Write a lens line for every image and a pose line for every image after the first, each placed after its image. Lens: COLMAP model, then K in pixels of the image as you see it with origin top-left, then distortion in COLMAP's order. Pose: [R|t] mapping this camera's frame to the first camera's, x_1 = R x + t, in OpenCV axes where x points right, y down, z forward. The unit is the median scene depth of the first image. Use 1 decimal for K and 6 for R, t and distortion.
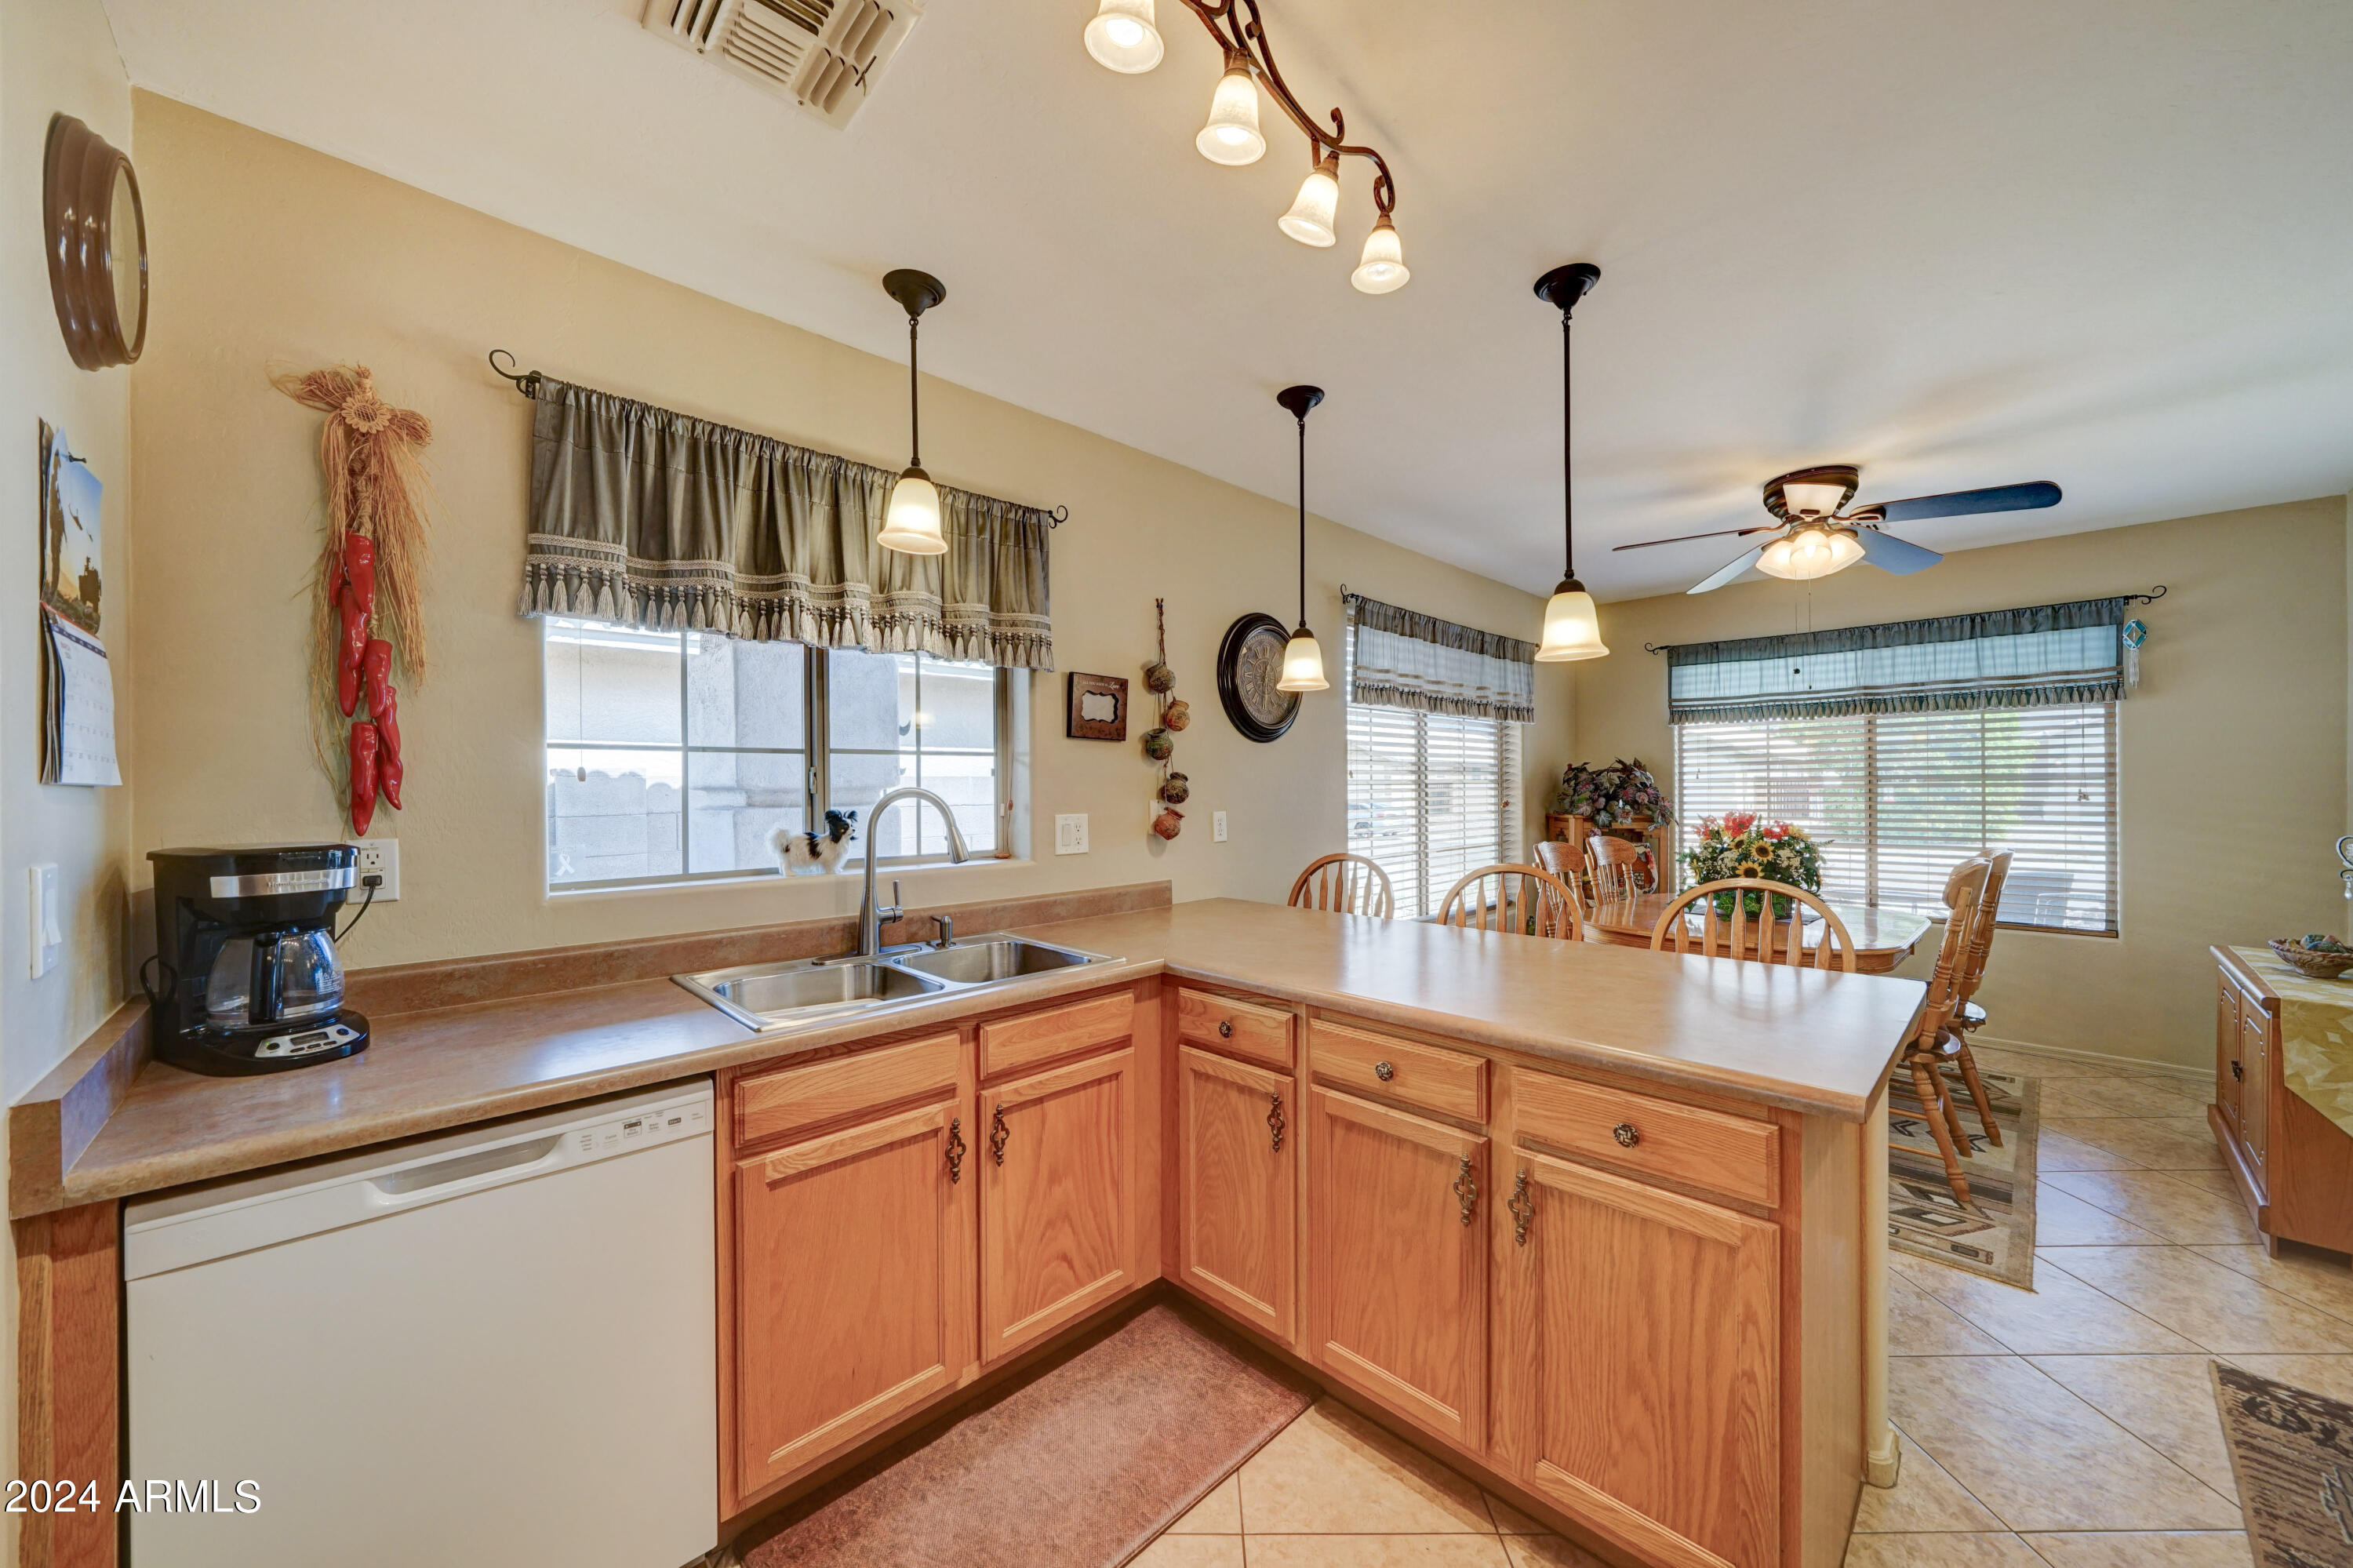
lens RADIAL K [[845.2, 0, 1172.2], [0, 845.2, 787.2], [0, 0, 1]] dist [-0.005825, 0.000464]
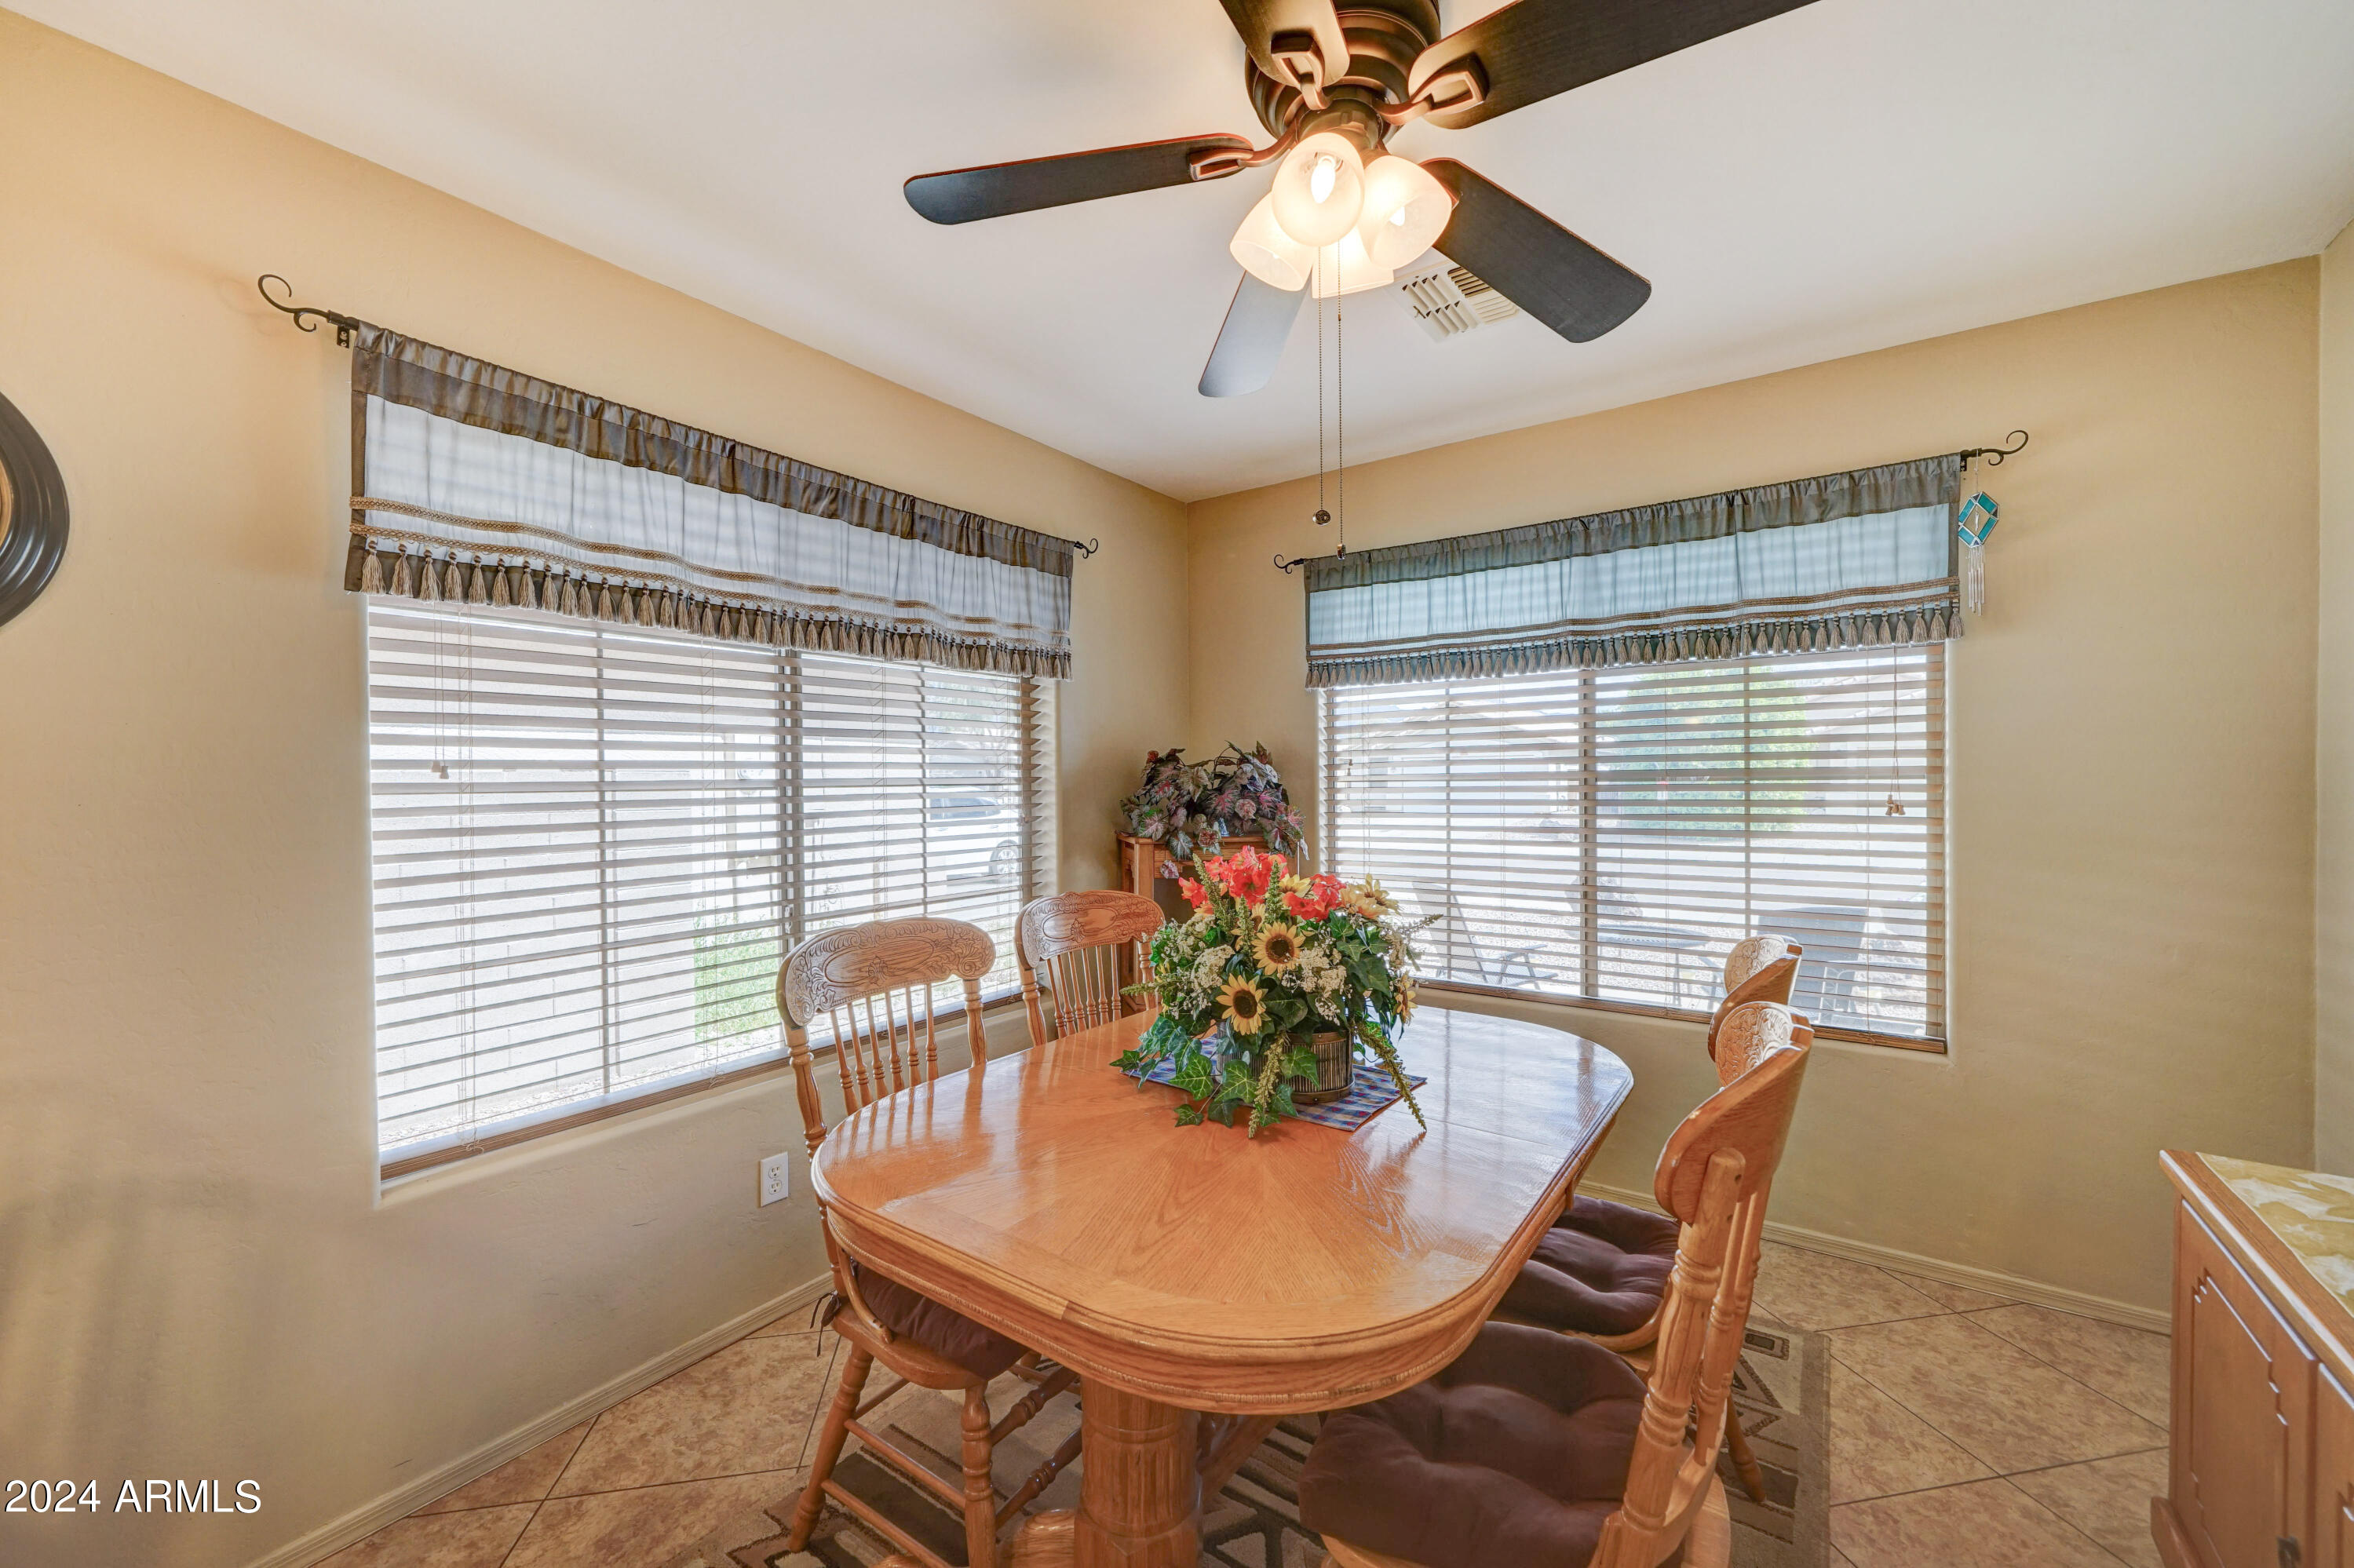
lens RADIAL K [[904.2, 0, 1171.0], [0, 904.2, 787.5], [0, 0, 1]] dist [-0.004153, -0.000379]
pose [[0.984320, -0.004071, 0.176342, 0.478961], [0.002776, 0.999967, 0.007589, -0.008750], [-0.176367, -0.006980, 0.984300, 0.471198]]
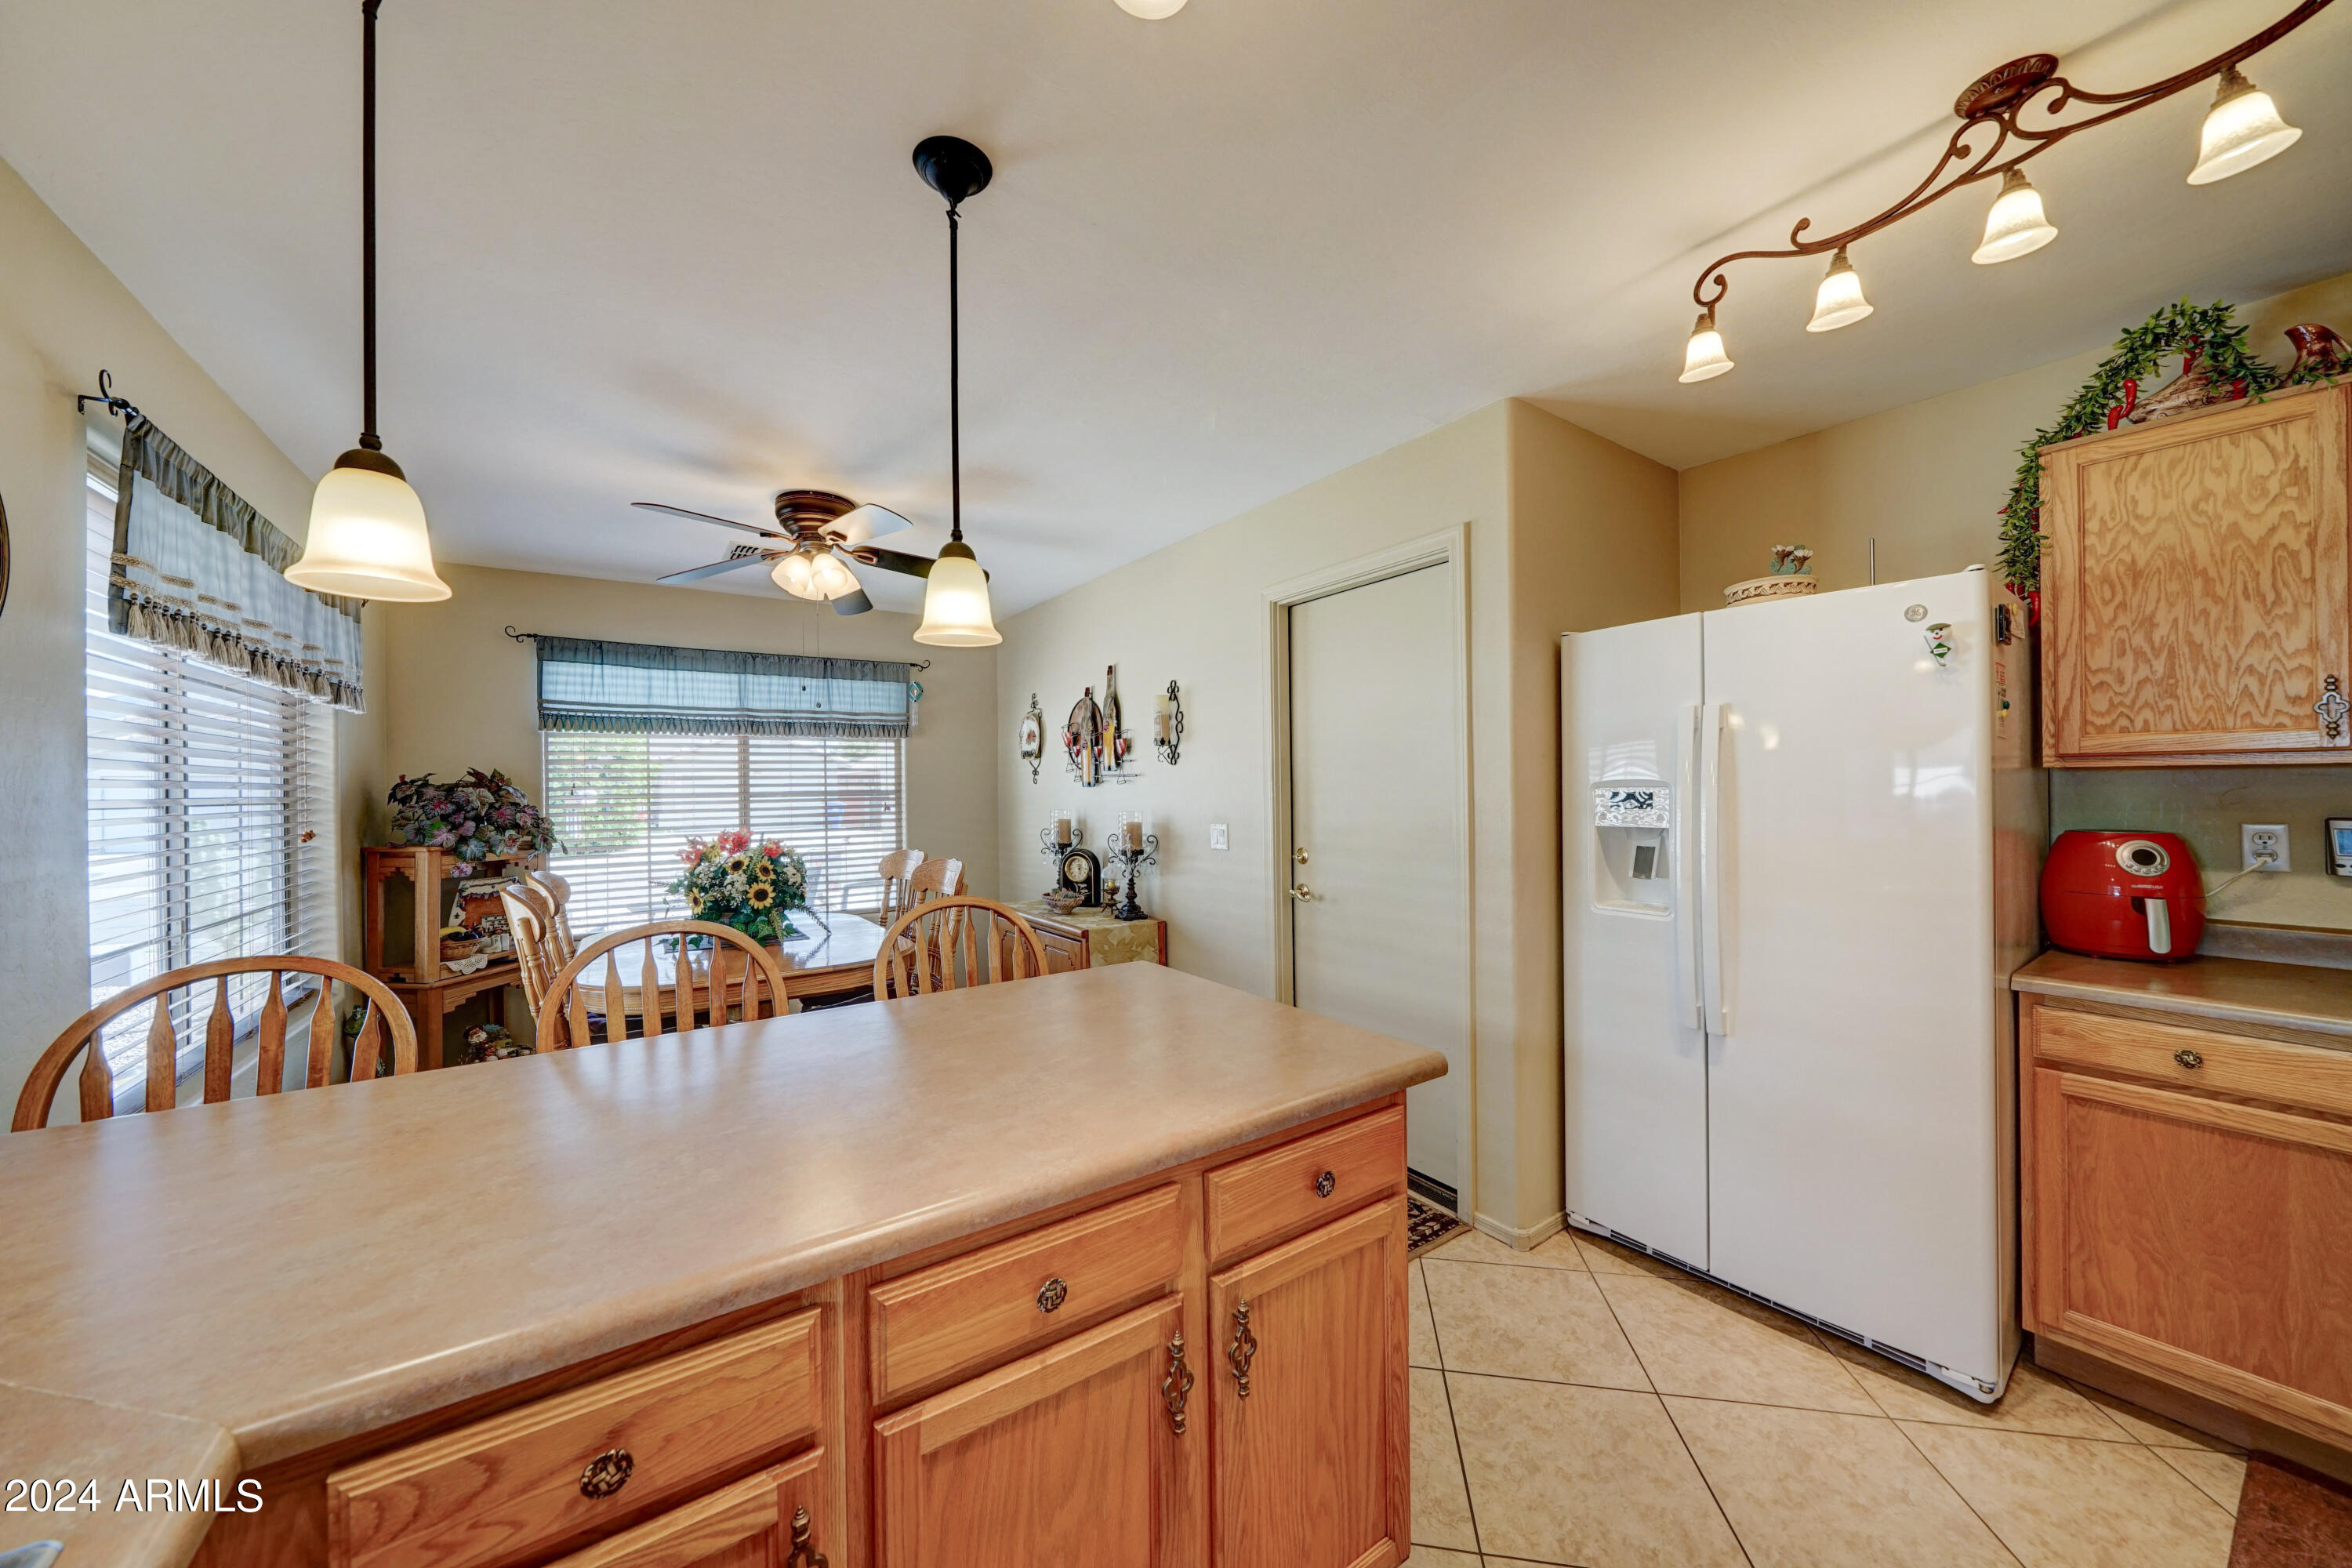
lens RADIAL K [[817.1, 0, 1175.6], [0, 817.1, 790.5], [0, 0, 1]] dist [-0.000681, 0.000211]
pose [[0.166034, 0.001865, 0.986118, -0.119029], [0.012775, 0.999910, -0.004042, -0.005134], [-0.986037, 0.013269, 0.165996, 0.325852]]
